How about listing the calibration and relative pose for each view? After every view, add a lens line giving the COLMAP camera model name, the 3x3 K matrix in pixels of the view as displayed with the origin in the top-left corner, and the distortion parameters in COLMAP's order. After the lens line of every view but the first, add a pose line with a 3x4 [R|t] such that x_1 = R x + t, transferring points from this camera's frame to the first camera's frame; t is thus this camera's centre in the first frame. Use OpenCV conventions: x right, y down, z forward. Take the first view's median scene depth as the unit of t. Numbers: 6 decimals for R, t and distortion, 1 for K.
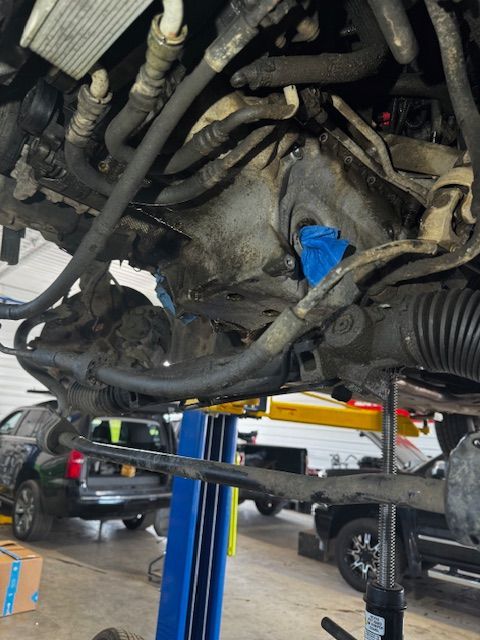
lens RADIAL K [[439.5, 0, 240.0], [0, 439.5, 320.0], [0, 0, 1]] dist [0.028786, -0.063549]
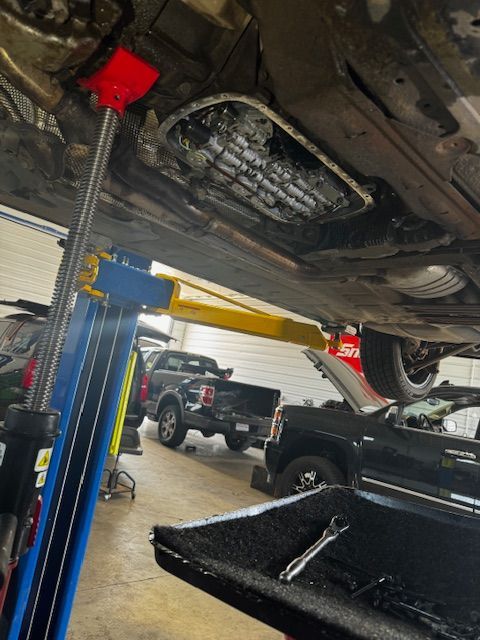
lens RADIAL K [[439.5, 0, 240.0], [0, 439.5, 320.0], [0, 0, 1]] dist [0.028786, -0.063549]
pose [[0.994634, 0.101078, -0.022036, 0.100443], [-0.098033, 0.988937, 0.111323, 0.050520], [0.033045, -0.108565, 0.993540, 0.045040]]
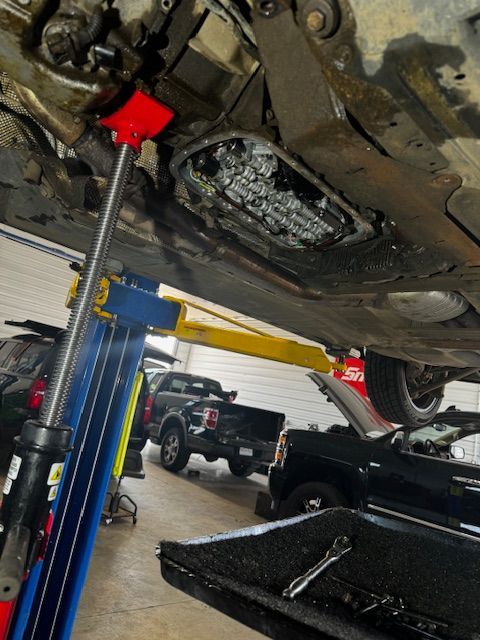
lens RADIAL K [[444.2, 0, 240.0], [0, 444.2, 320.0], [0, 0, 1]] dist [0.002866, -0.000465]
pose [[0.993427, 0.108150, -0.037488, 0.100260], [-0.105708, 0.992466, 0.061940, 0.050121], [0.043904, -0.057570, 0.997376, 0.037827]]
